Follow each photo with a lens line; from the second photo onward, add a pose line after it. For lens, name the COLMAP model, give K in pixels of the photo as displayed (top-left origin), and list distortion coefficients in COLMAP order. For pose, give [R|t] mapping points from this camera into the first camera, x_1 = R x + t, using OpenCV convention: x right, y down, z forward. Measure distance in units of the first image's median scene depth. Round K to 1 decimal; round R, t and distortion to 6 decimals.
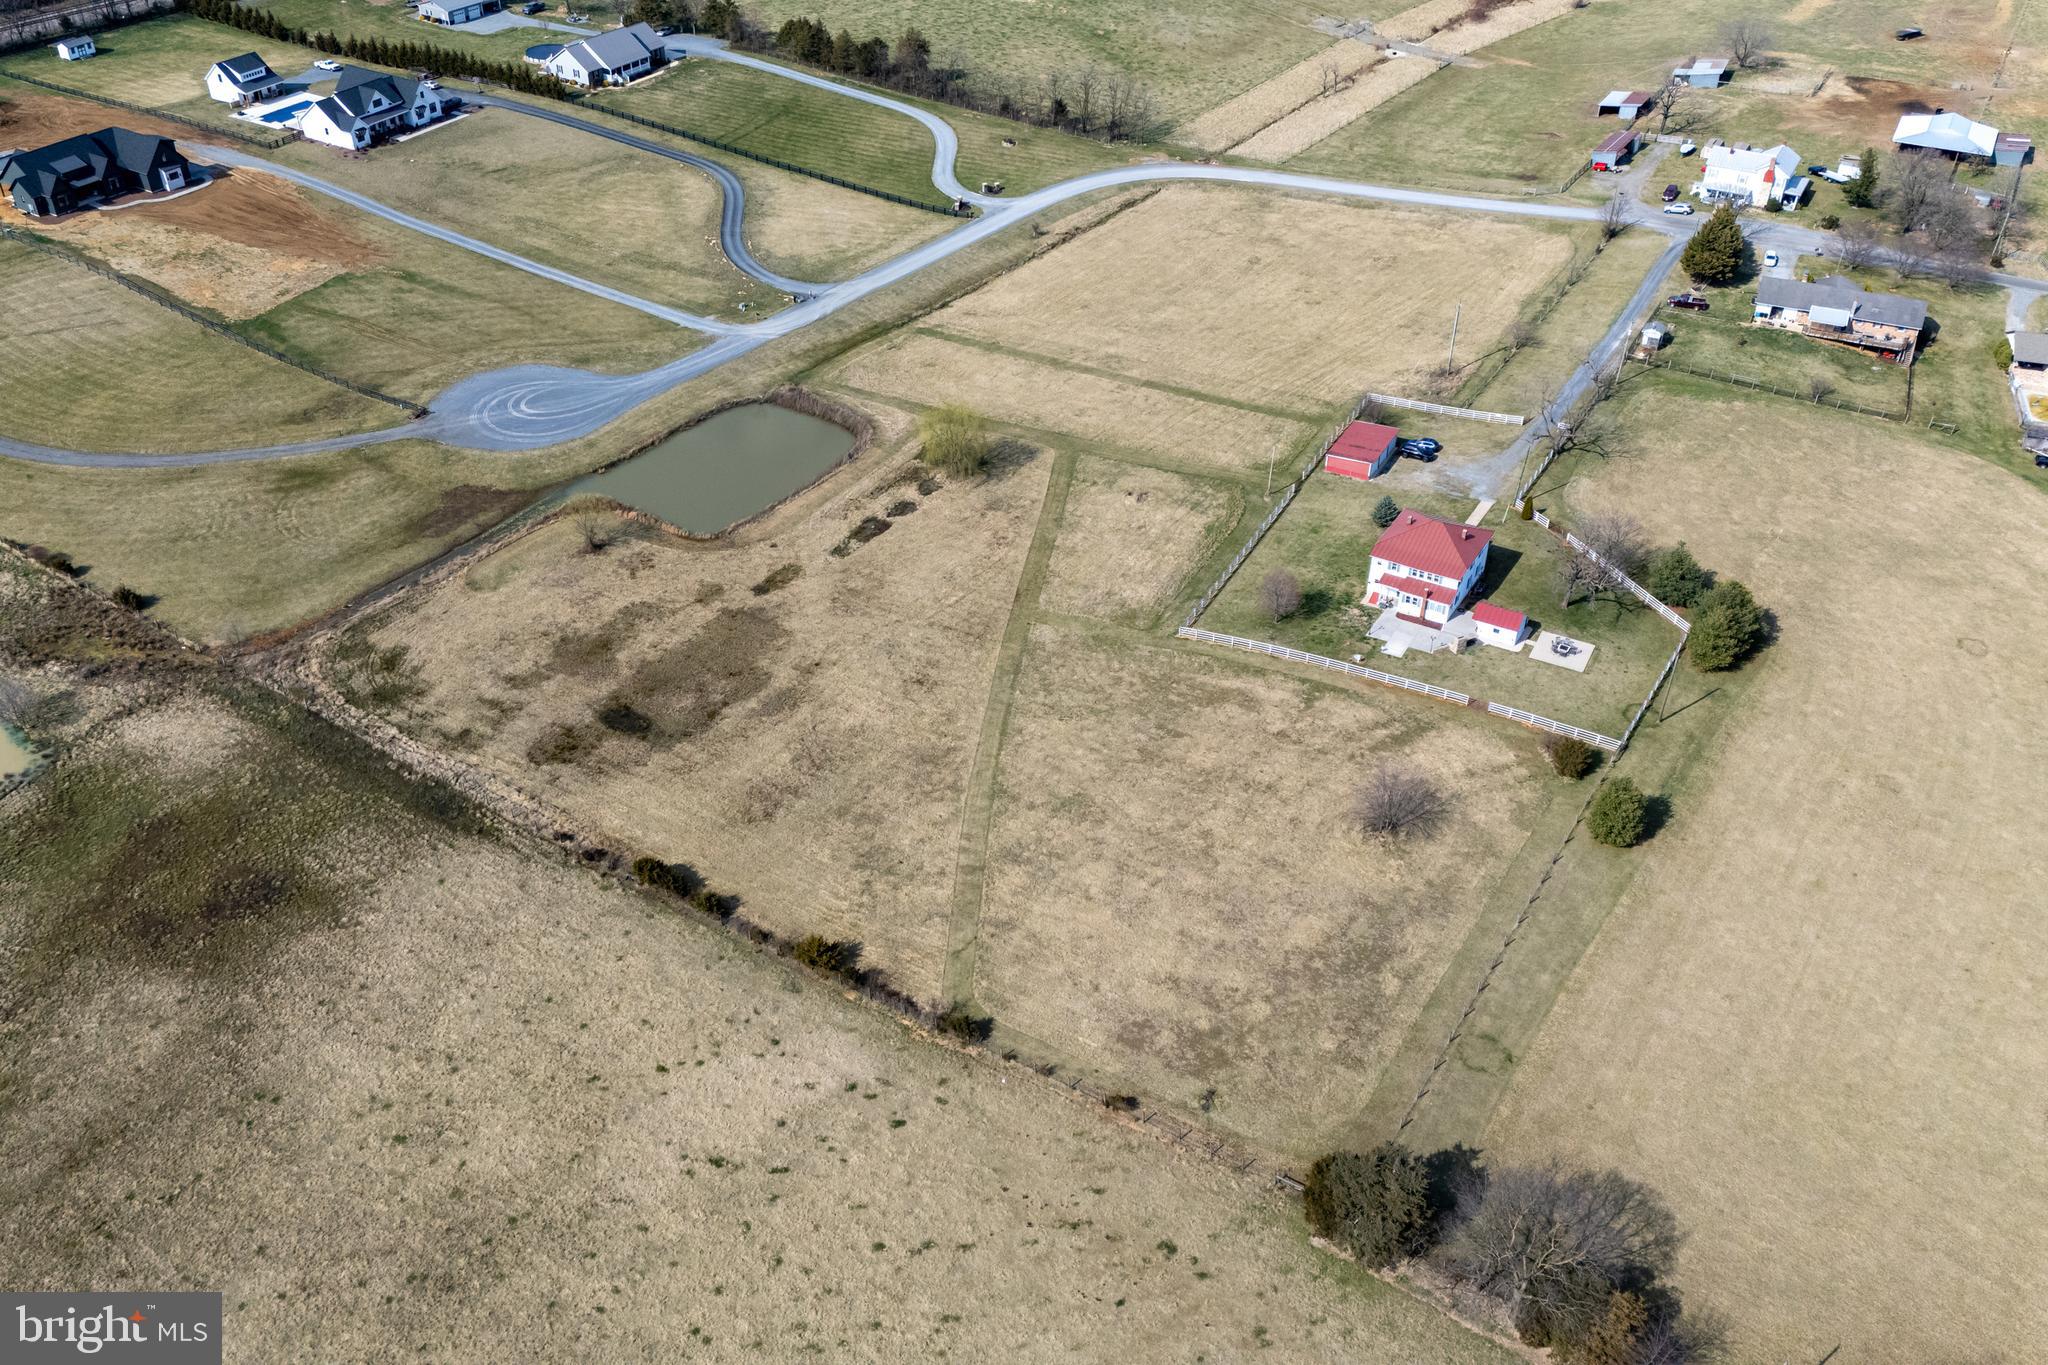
lens RADIAL K [[1769.1, 0, 1027.1], [0, 1769.1, 680.9], [0, 0, 1]] dist [0.110066, -0.151685]
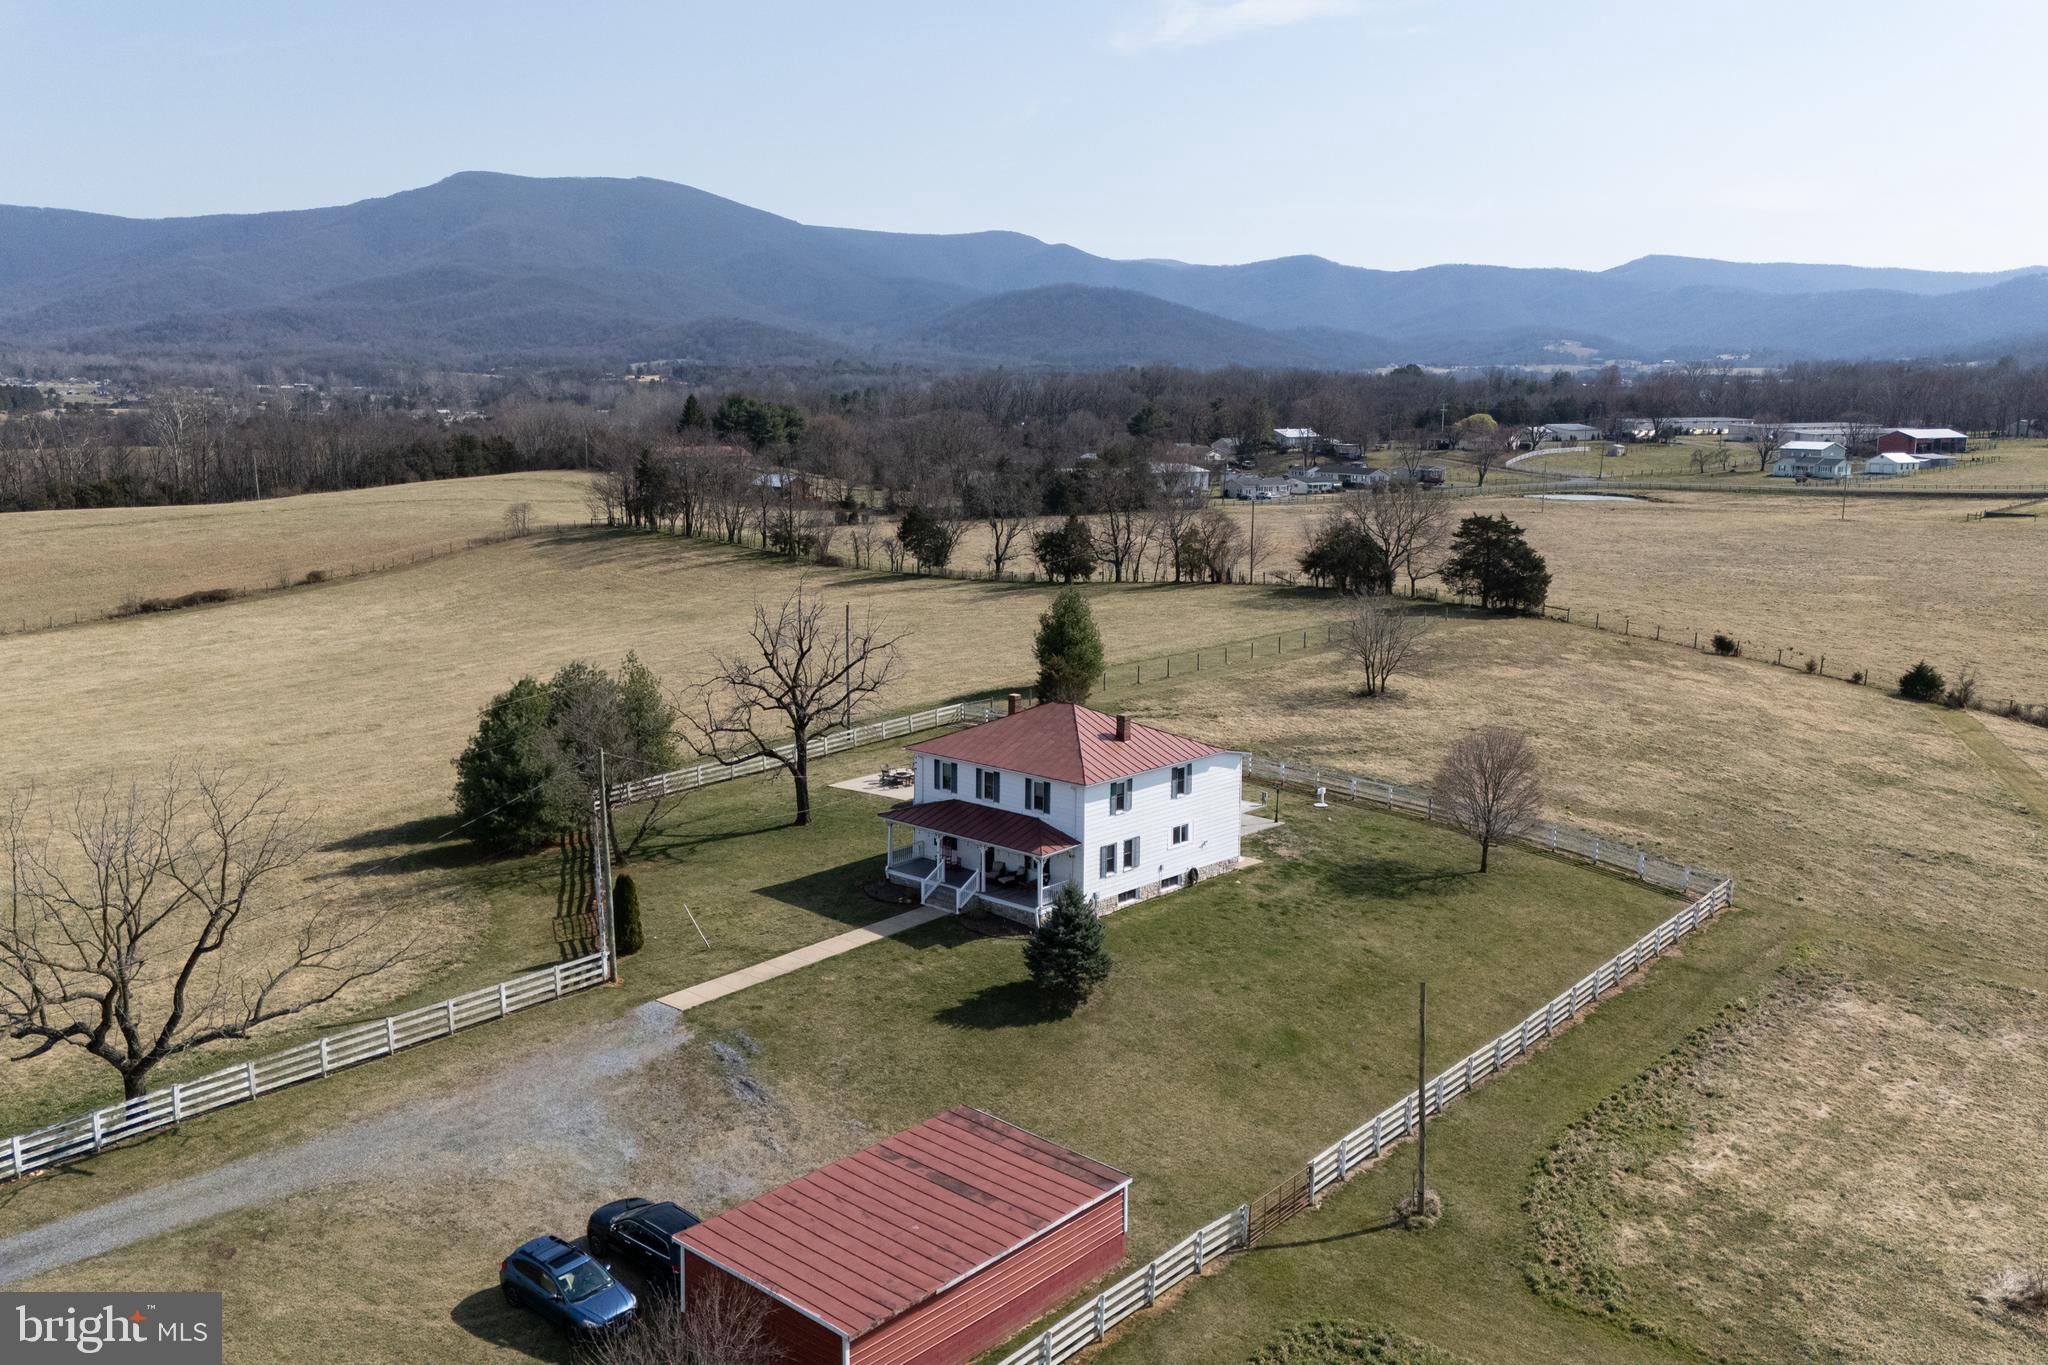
lens RADIAL K [[1769.1, 0, 1028.7], [0, 1769.1, 669.4], [0, 0, 1]] dist [0.110066, -0.151685]
pose [[-0.976645, -0.048094, 0.209405, 0.145881], [0.114974, 0.706356, 0.698457, -0.335973], [-0.181507, 0.706221, -0.684330, 1.162294]]
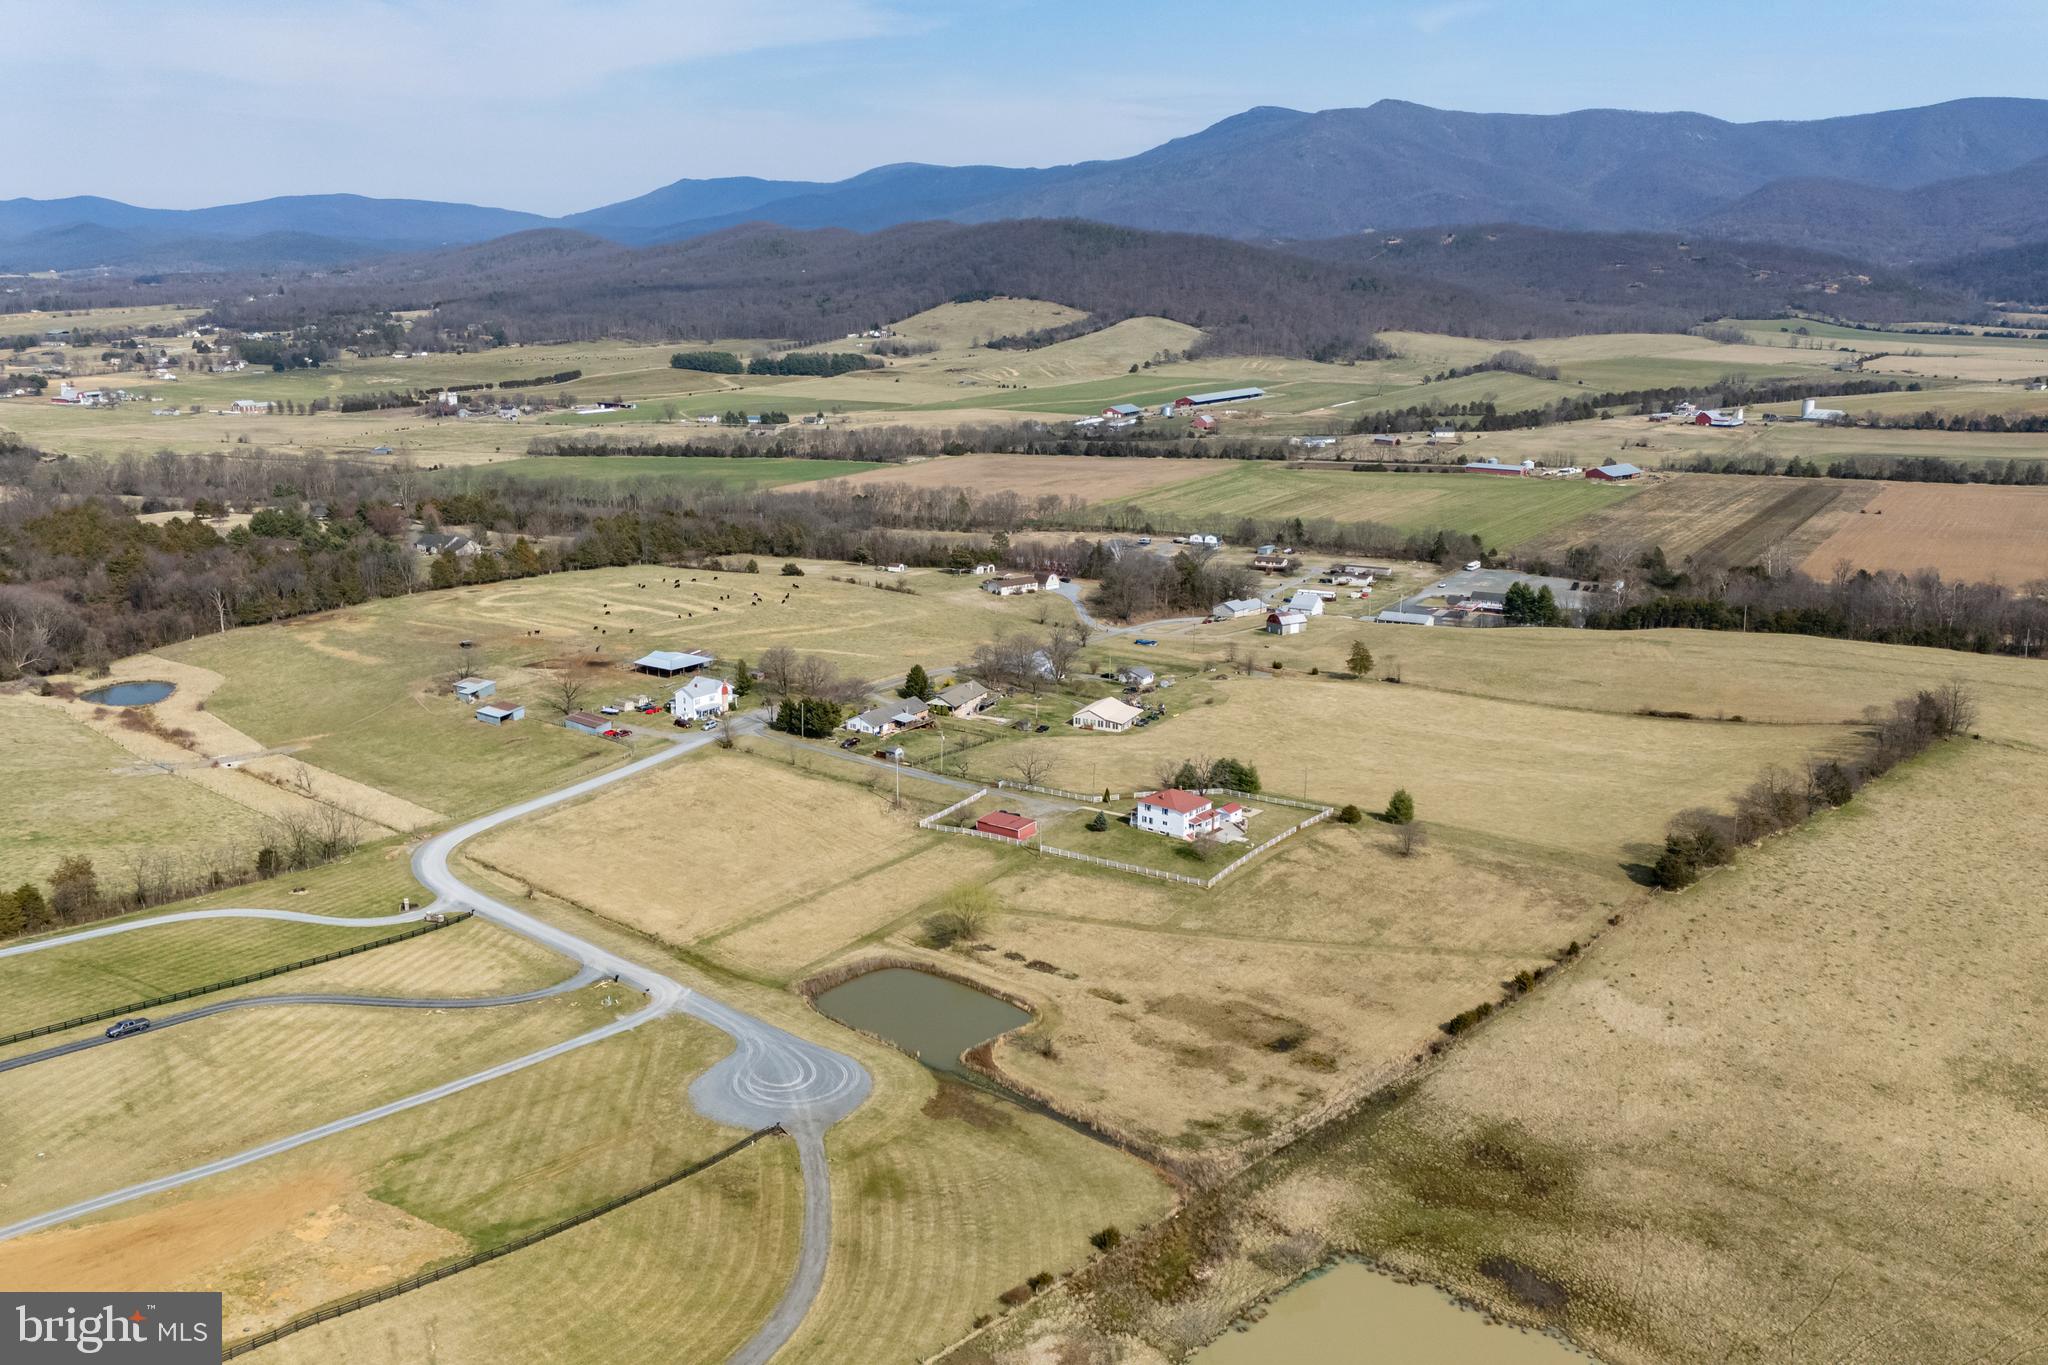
lens RADIAL K [[1769.1, 0, 1025.8], [0, 1769.1, 675.1], [0, 0, 1]] dist [0.110066, -0.151685]
pose [[0.143840, -0.235829, 0.961090, -1.333658], [0.578911, 0.807723, 0.111554, -0.423358], [-0.802603, 0.540340, 0.252707, 0.564684]]
